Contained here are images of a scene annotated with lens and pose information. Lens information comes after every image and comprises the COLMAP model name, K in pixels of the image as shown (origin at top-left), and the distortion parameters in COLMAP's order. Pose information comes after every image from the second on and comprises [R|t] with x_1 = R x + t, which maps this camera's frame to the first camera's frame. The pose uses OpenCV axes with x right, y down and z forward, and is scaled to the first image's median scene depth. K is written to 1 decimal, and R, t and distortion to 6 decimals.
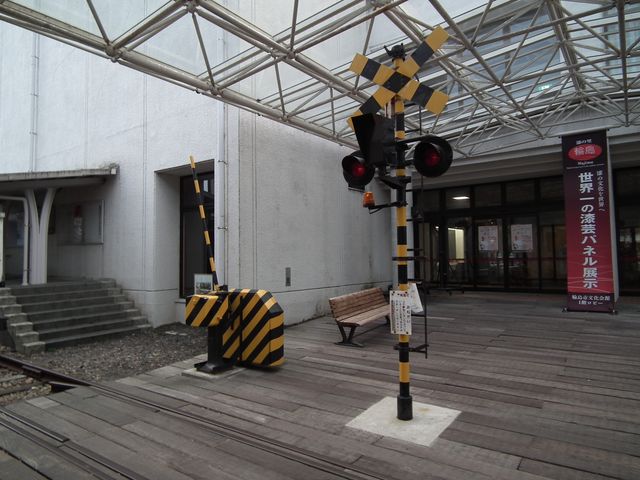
lens RADIAL K [[439.6, 0, 319.9], [0, 439.6, 238.3], [0, 0, 1]] dist [0.000061, -0.000389]
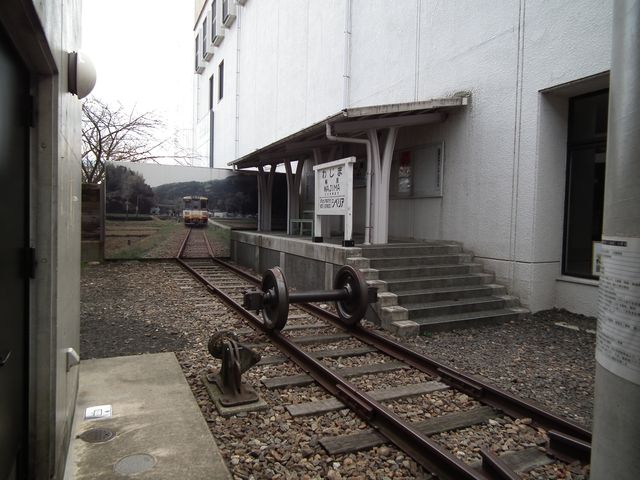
lens RADIAL K [[439.6, 0, 319.7], [0, 439.6, 238.7], [0, 0, 1]] dist [0.000061, -0.000389]
pose [[0.873318, 0.047610, -0.484818, -0.332528], [-0.006006, 0.996189, 0.087008, 0.021239], [0.487113, -0.073074, 0.870276, 0.214986]]
